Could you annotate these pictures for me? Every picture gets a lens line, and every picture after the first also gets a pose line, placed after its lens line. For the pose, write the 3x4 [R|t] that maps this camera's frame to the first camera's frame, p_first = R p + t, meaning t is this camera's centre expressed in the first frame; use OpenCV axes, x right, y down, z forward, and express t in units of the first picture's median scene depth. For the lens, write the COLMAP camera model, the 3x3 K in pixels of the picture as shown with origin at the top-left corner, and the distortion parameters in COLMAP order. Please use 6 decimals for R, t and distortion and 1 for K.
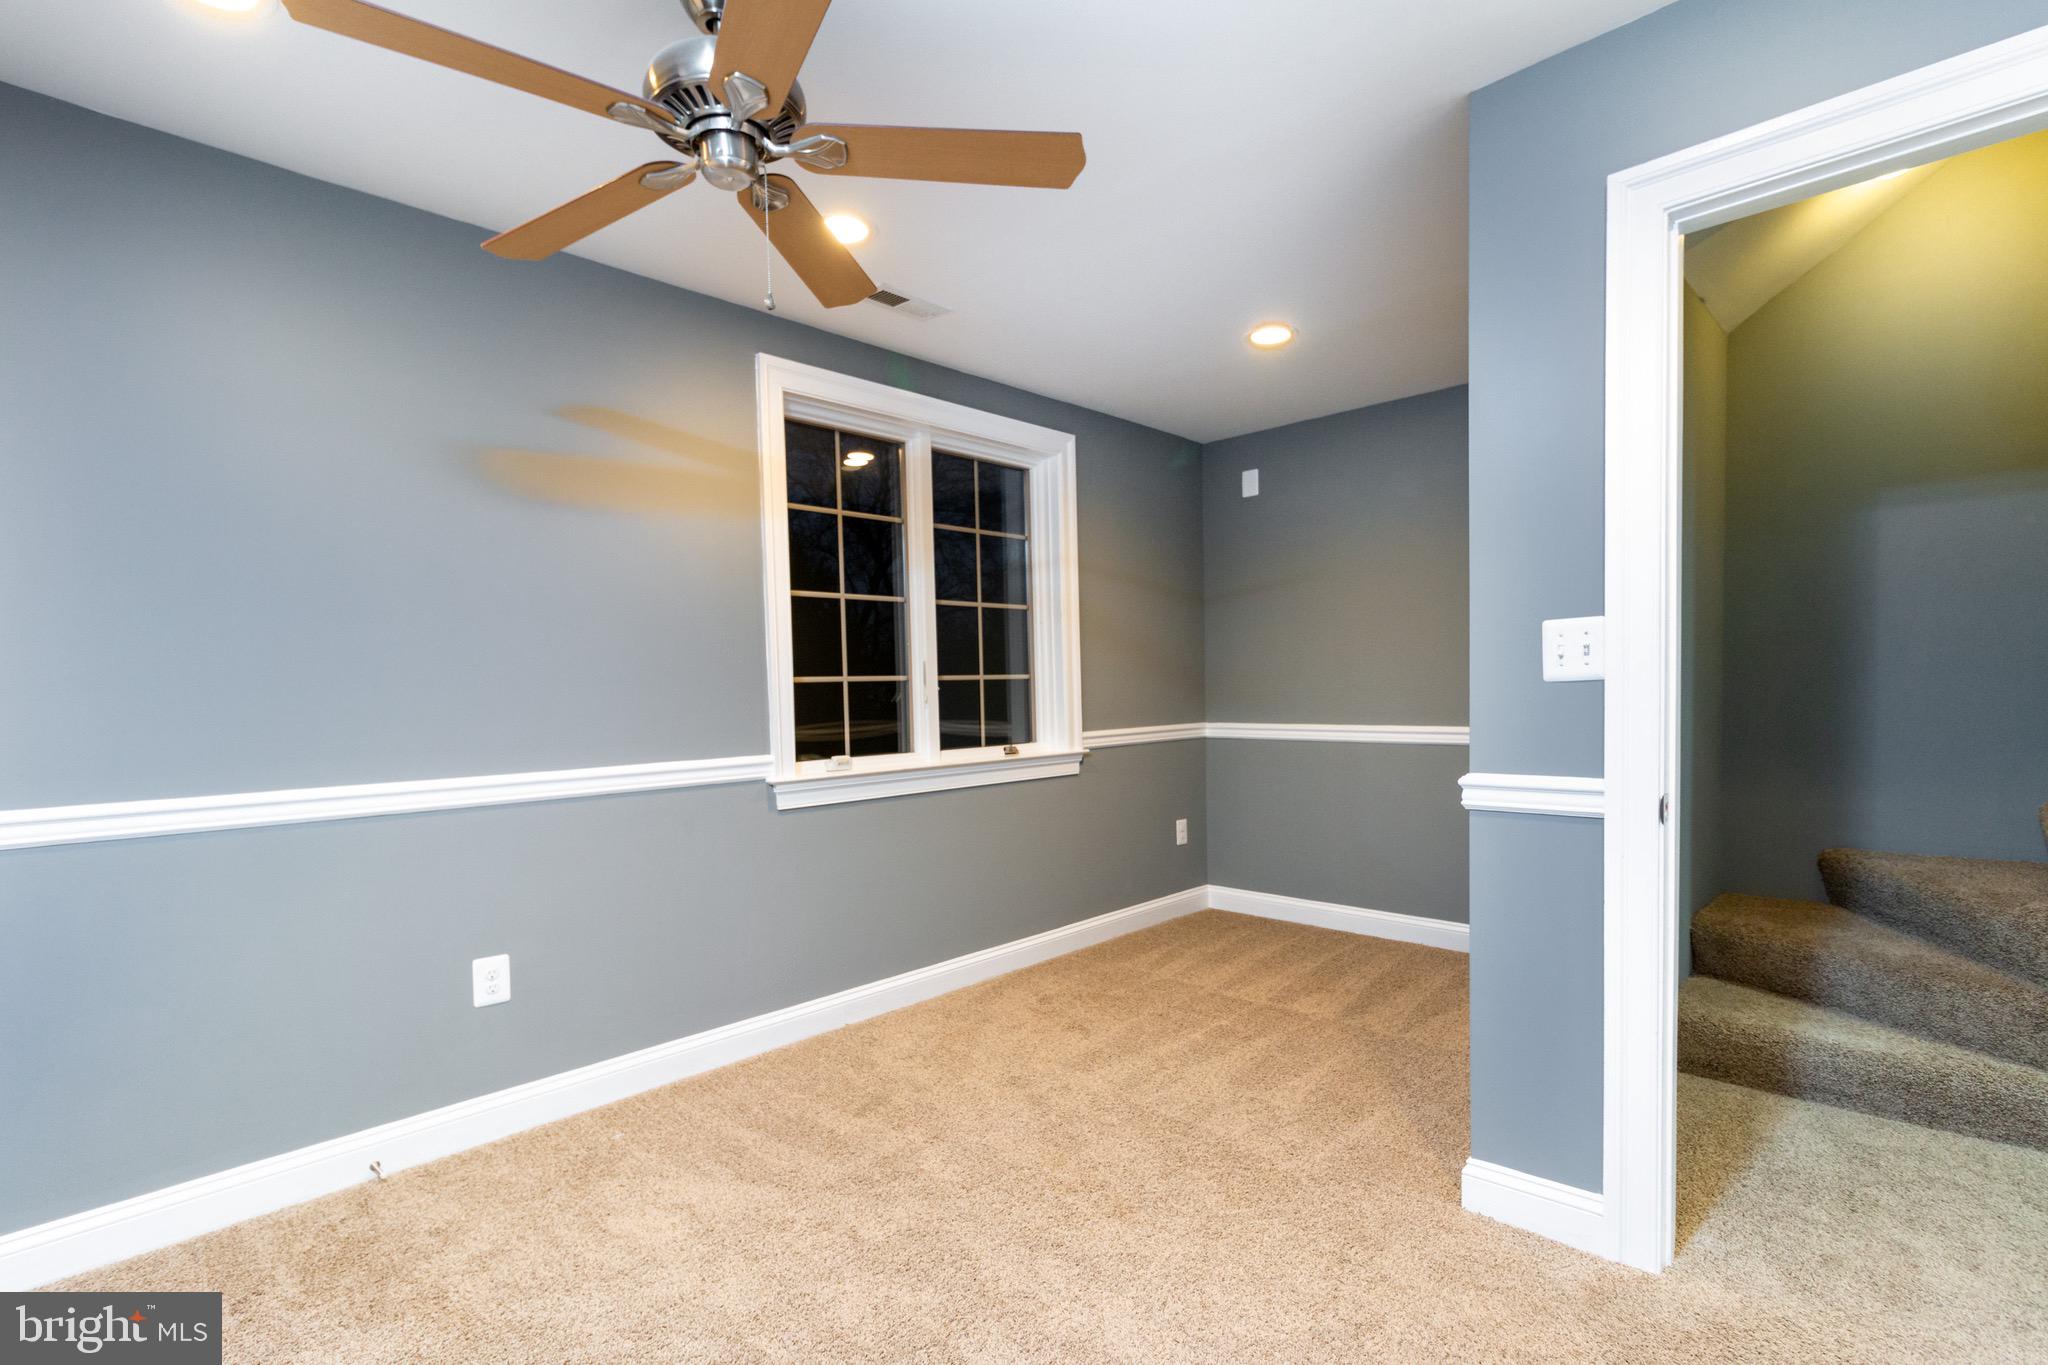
lens RADIAL K [[984.3, 0, 1016.5], [0, 984.3, 700.2], [0, 0, 1]] dist [-0.000692, -0.000190]
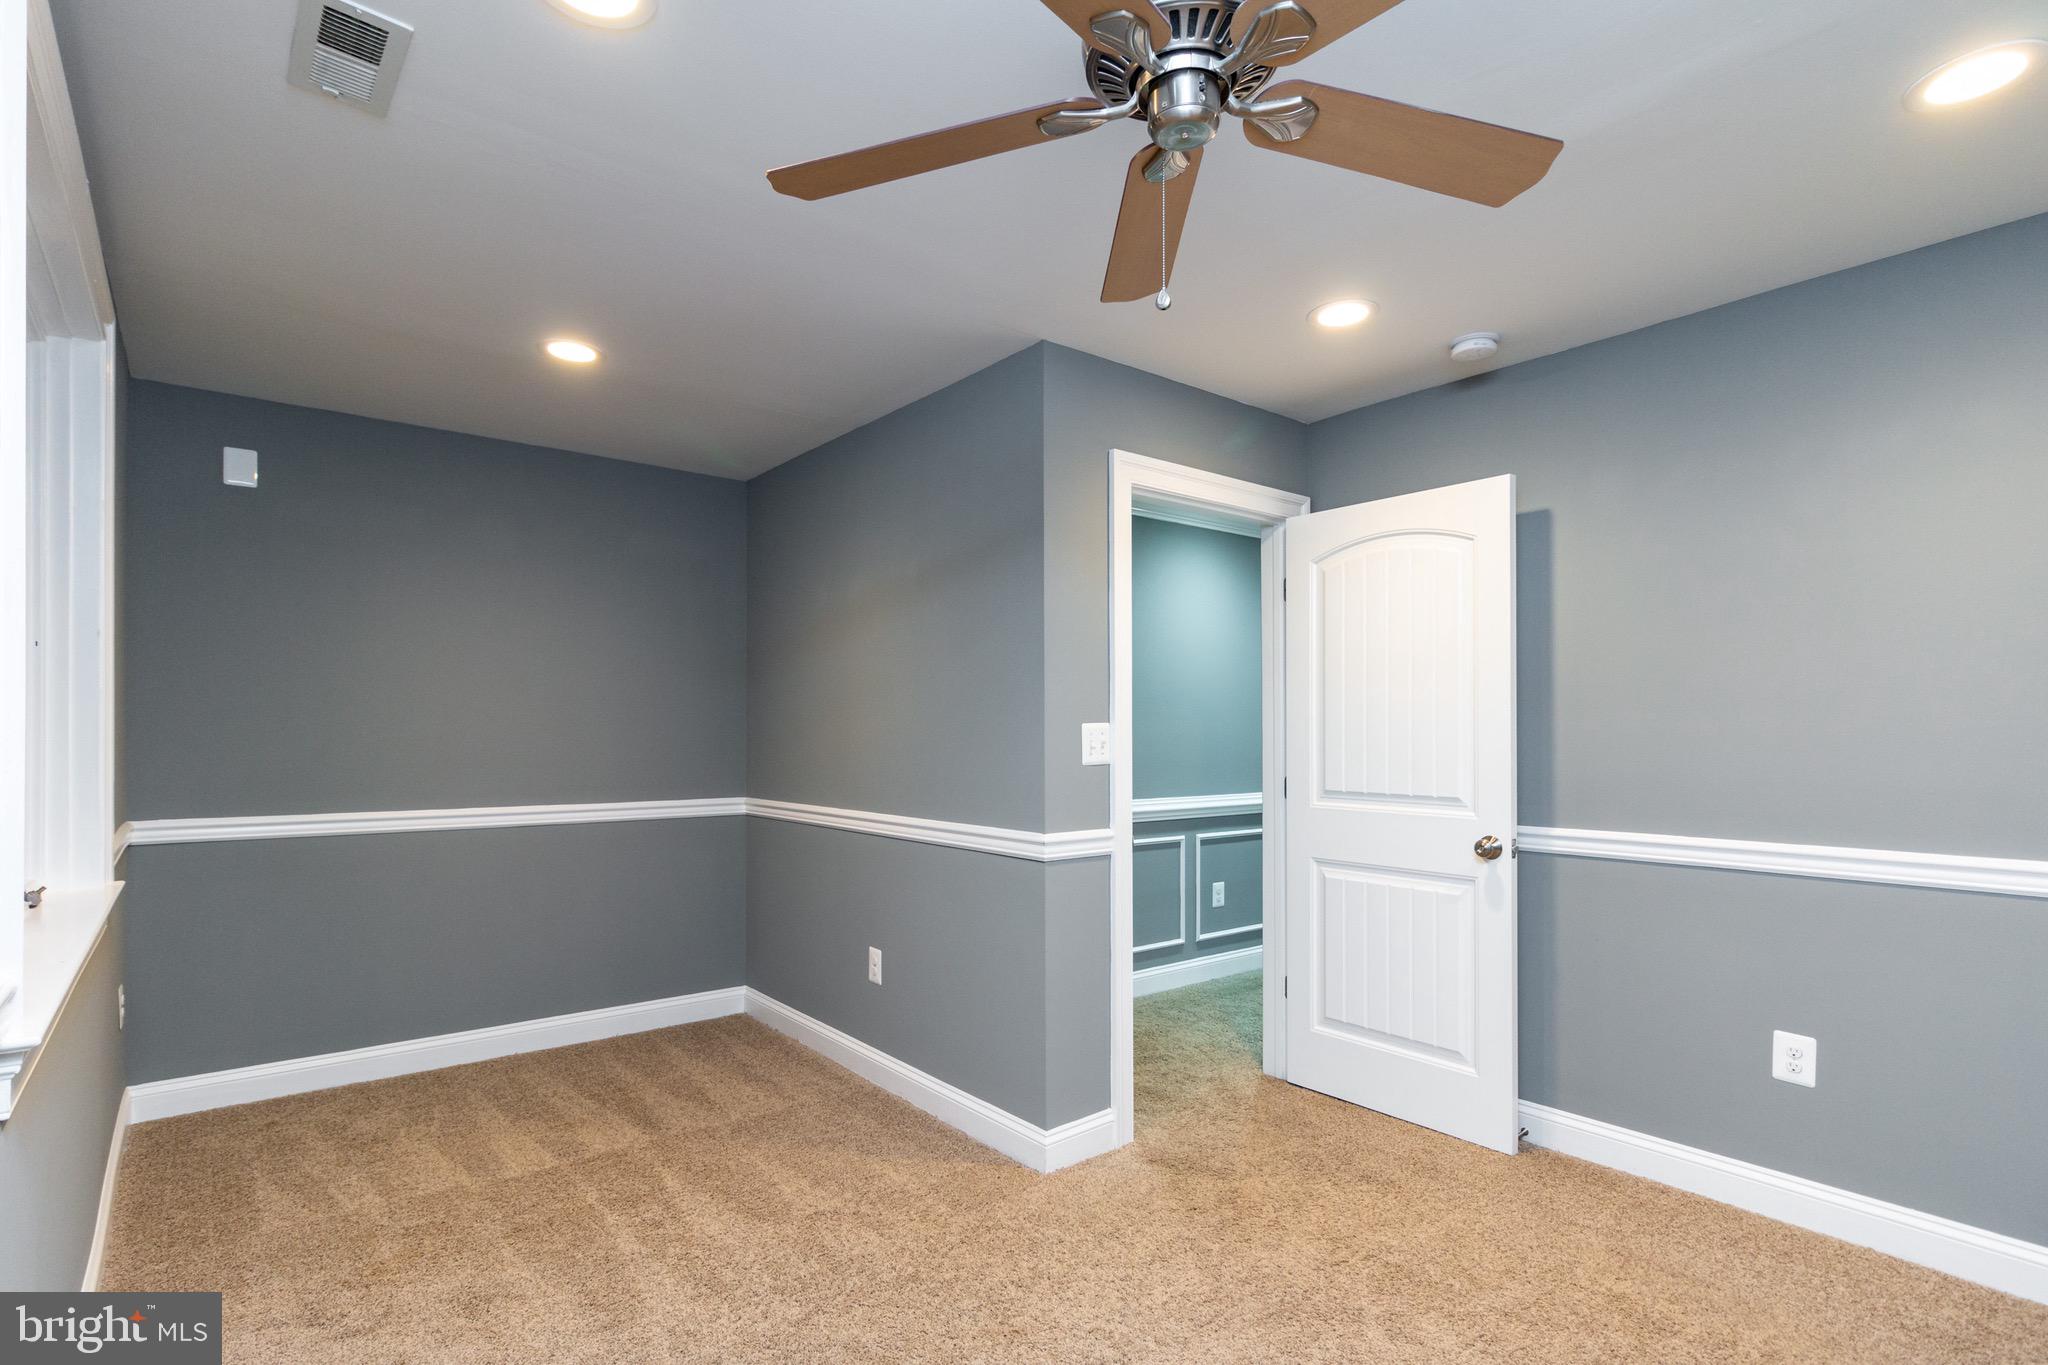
lens RADIAL K [[986.9, 0, 1007.2], [0, 986.9, 679.0], [0, 0, 1]] dist [-0.000095, 0.000003]
pose [[0.110385, 0.078843, 0.990757, -0.641784], [0.007674, 0.996751, -0.080174, -0.020278], [-0.993859, 0.016453, 0.109421, 0.655316]]
